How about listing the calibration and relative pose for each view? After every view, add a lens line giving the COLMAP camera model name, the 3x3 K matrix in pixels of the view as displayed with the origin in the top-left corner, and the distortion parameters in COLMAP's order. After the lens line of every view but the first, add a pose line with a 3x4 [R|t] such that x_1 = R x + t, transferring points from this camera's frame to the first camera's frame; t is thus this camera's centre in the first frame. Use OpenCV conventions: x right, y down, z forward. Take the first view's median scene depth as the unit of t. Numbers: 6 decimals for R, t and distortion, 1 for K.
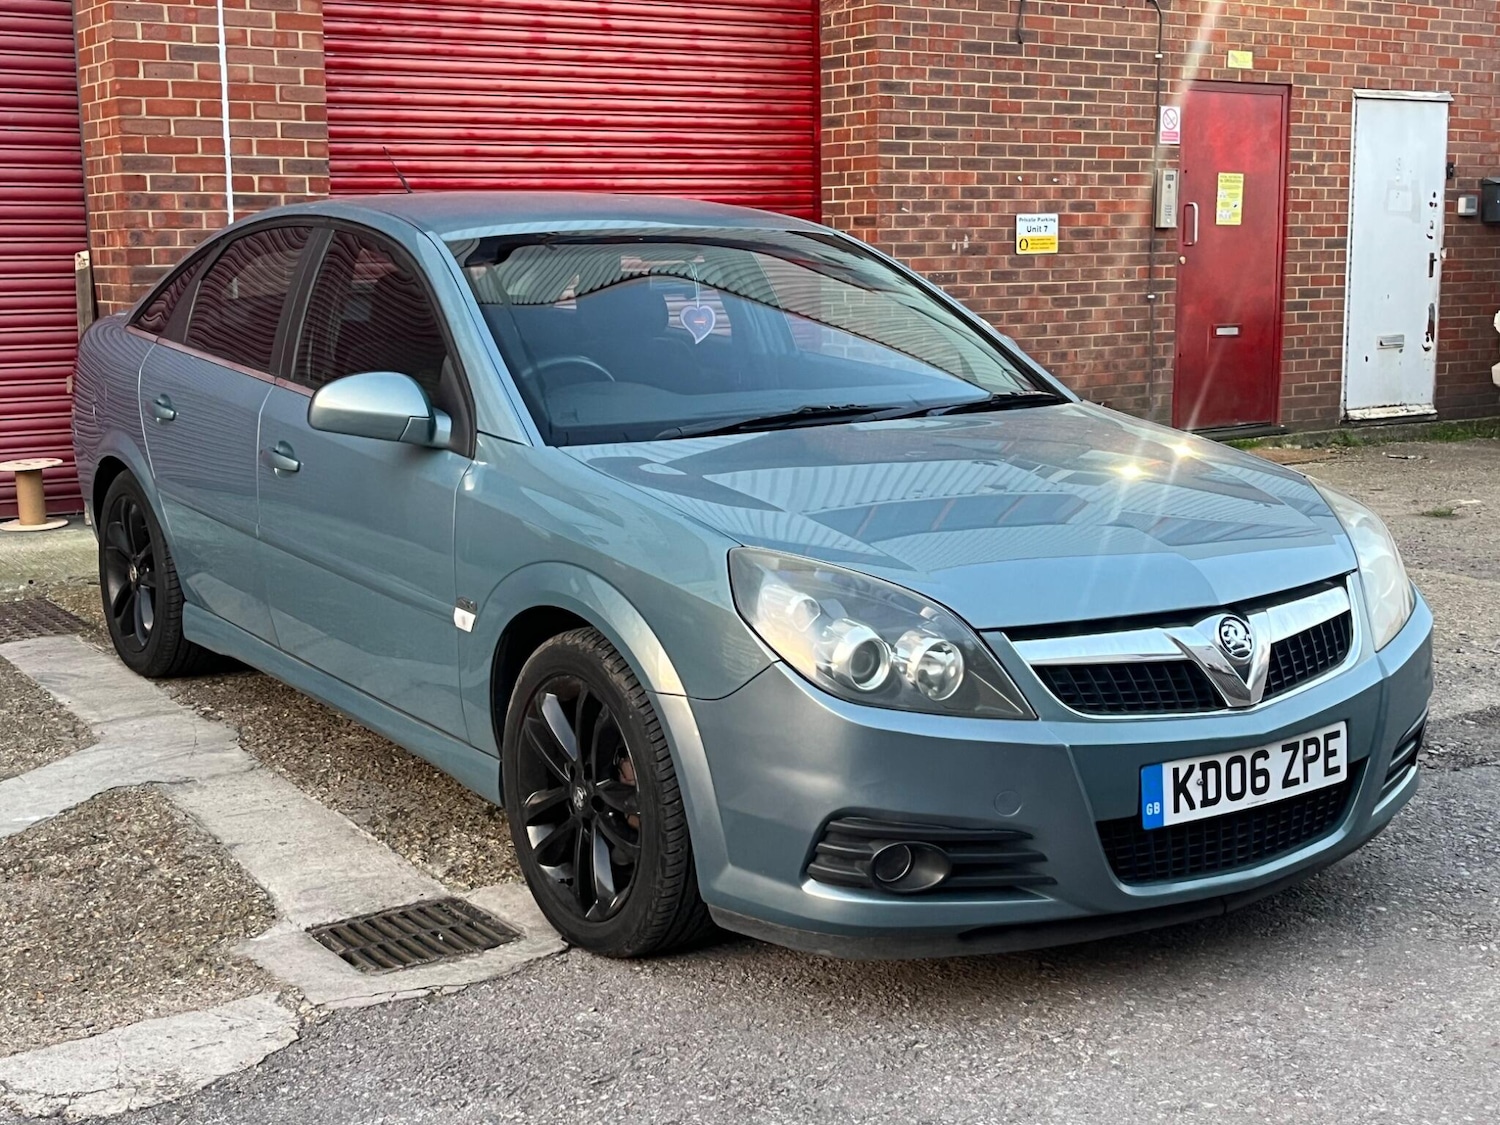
lens RADIAL K [[1962.7, 0, 755.0], [0, 1962.7, 559.8], [0, 0, 1]] dist [0.004475, 0.000000]
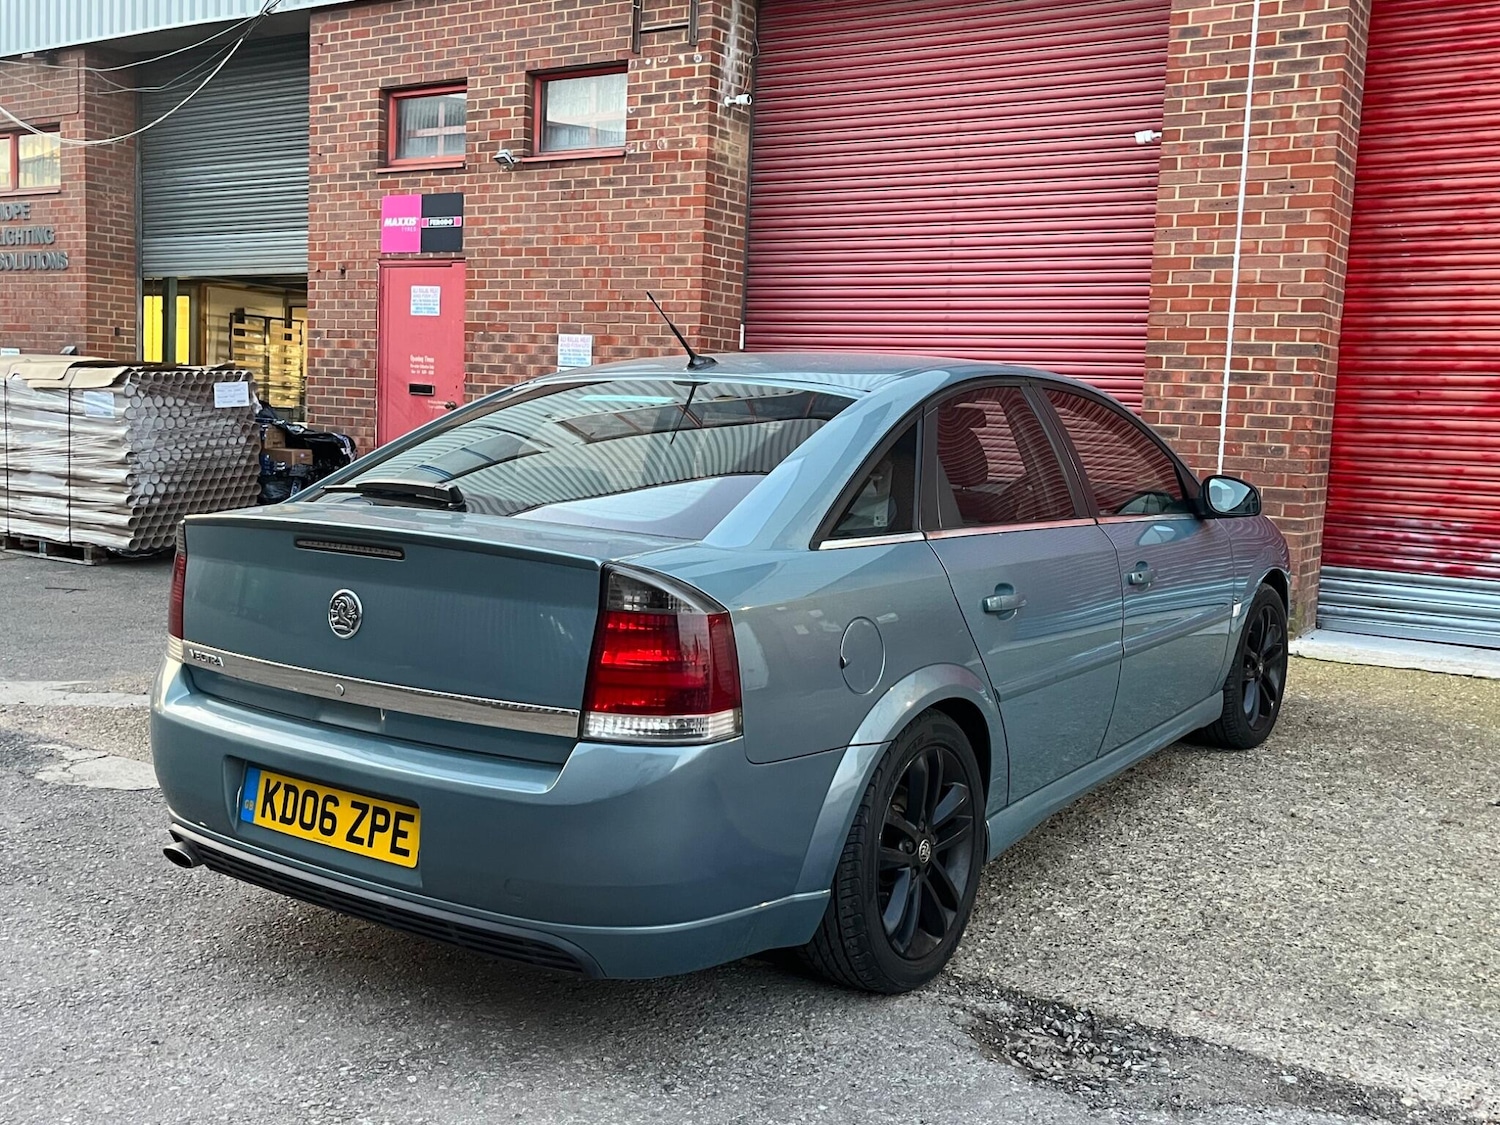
lens RADIAL K [[1440.5, 0, 753.3], [0, 1440.5, 597.6], [0, 0, 1]] dist [0.044772, 0.000000]
pose [[0.400578, 0.152945, -0.903408, 0.698051], [-0.188351, 0.978658, 0.082169, -0.090084], [0.896695, 0.137243, 0.420836, 0.506590]]
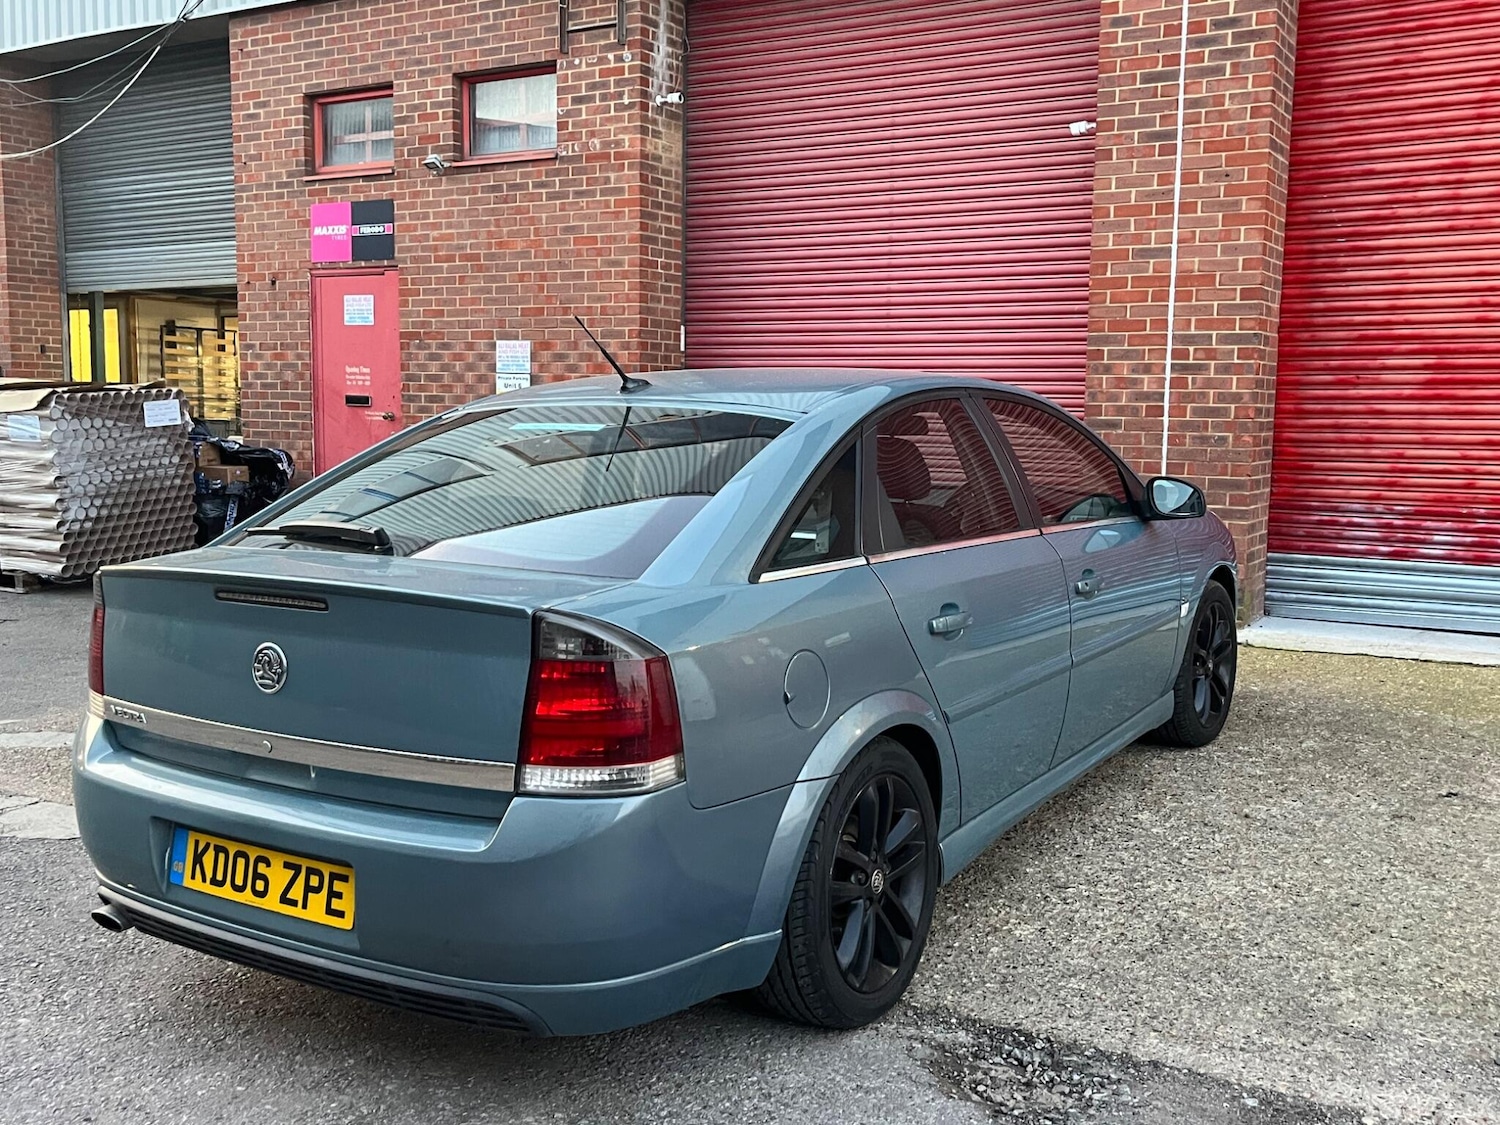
lens RADIAL K [[1440.5, 0, 750.2], [0, 1440.5, 604.3], [0, 0, 1]] dist [0.044772, 0.000000]
pose [[0.431902, 0.149626, -0.889423, 0.686268], [-0.156536, 0.983613, 0.089458, -0.106624], [0.888233, 0.100590, 0.448246, 0.515144]]
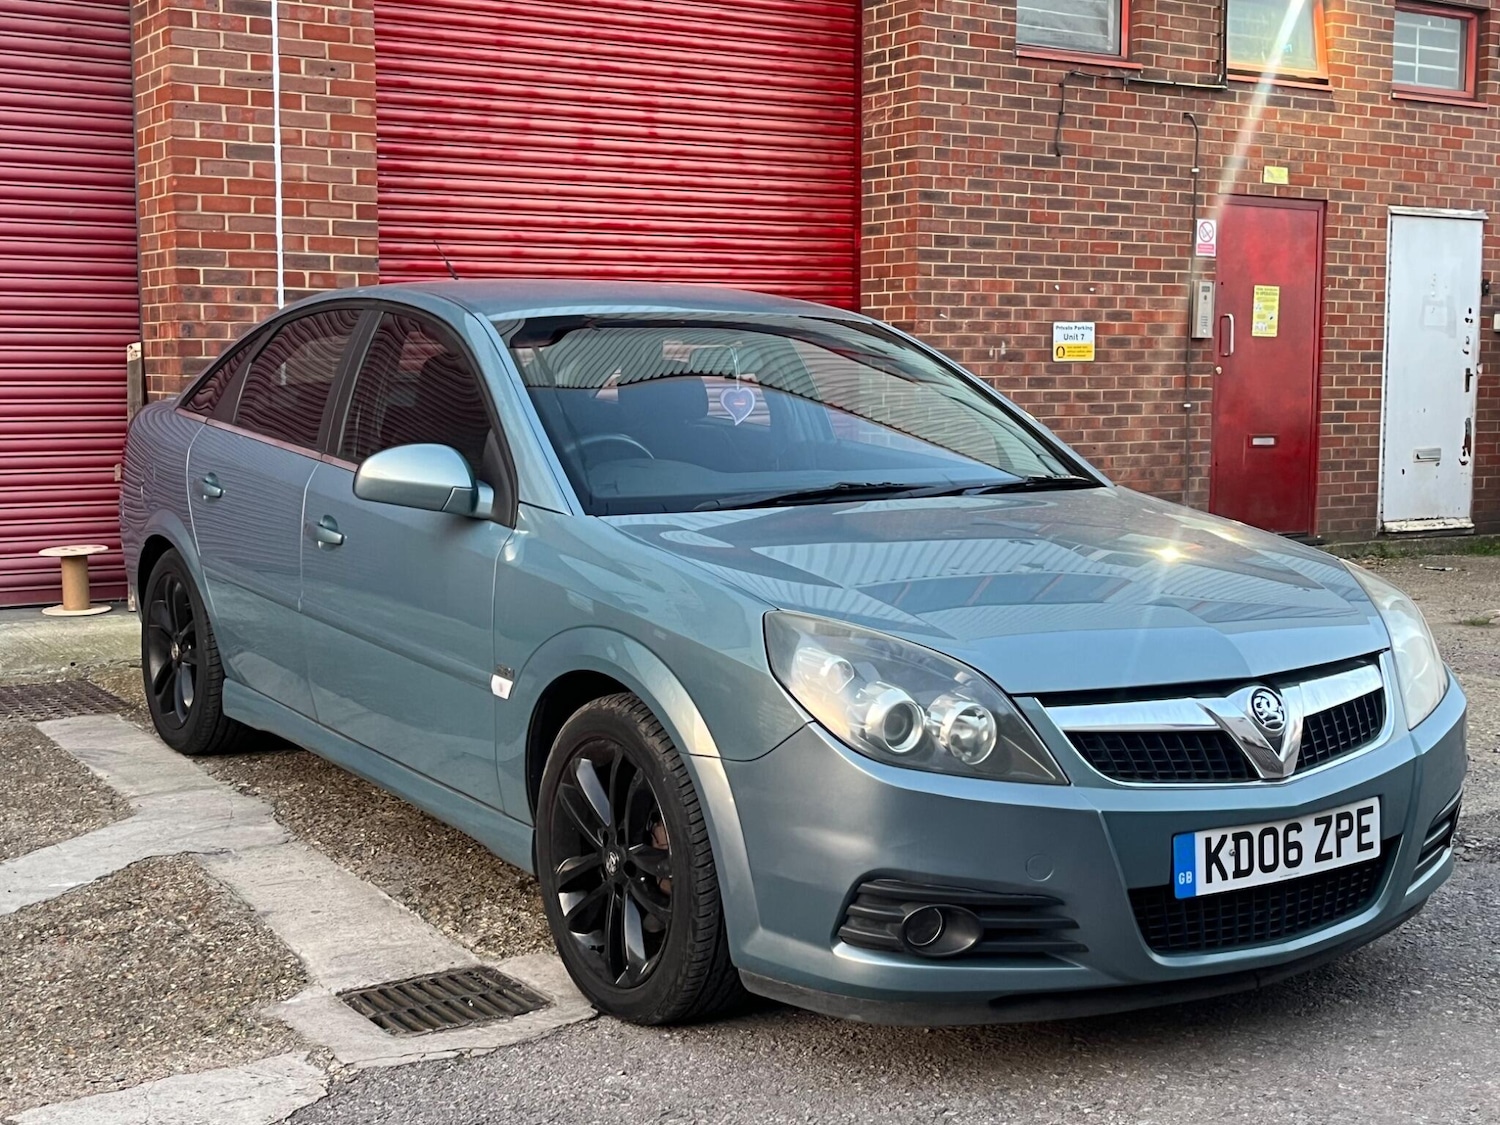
lens RADIAL K [[1962.7, 0, 756.0], [0, 1962.7, 554.1], [0, 0, 1]] dist [0.004475, 0.000000]
pose [[0.999727, 0.014769, -0.018093, -0.000082], [-0.015879, 0.997900, -0.062800, 0.016533], [0.017128, 0.063070, 0.997862, -0.006974]]
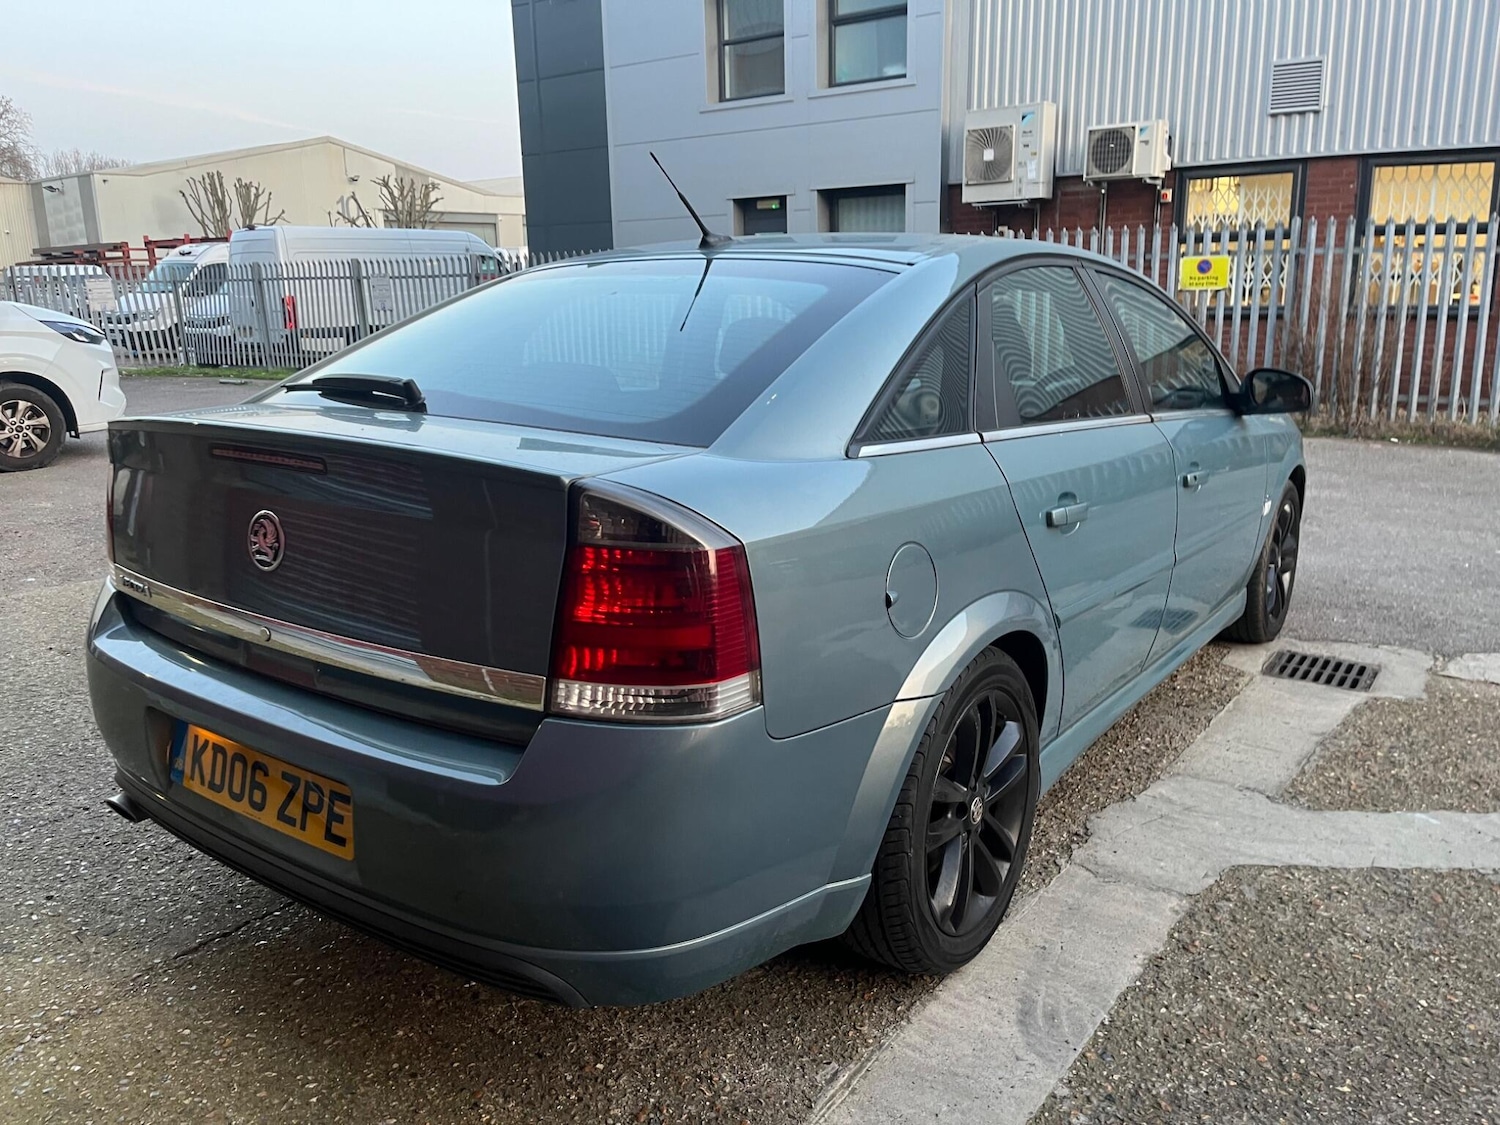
lens RADIAL K [[1130.9, 0, 723.8], [0, 1130.9, 577.9], [0, 0, 1]] dist [0.056750, -0.090429]
pose [[0.359415, 0.227715, -0.904968, 0.519604], [-0.179277, 0.968555, 0.172514, -0.084174], [0.915795, 0.100236, 0.388937, 0.587793]]
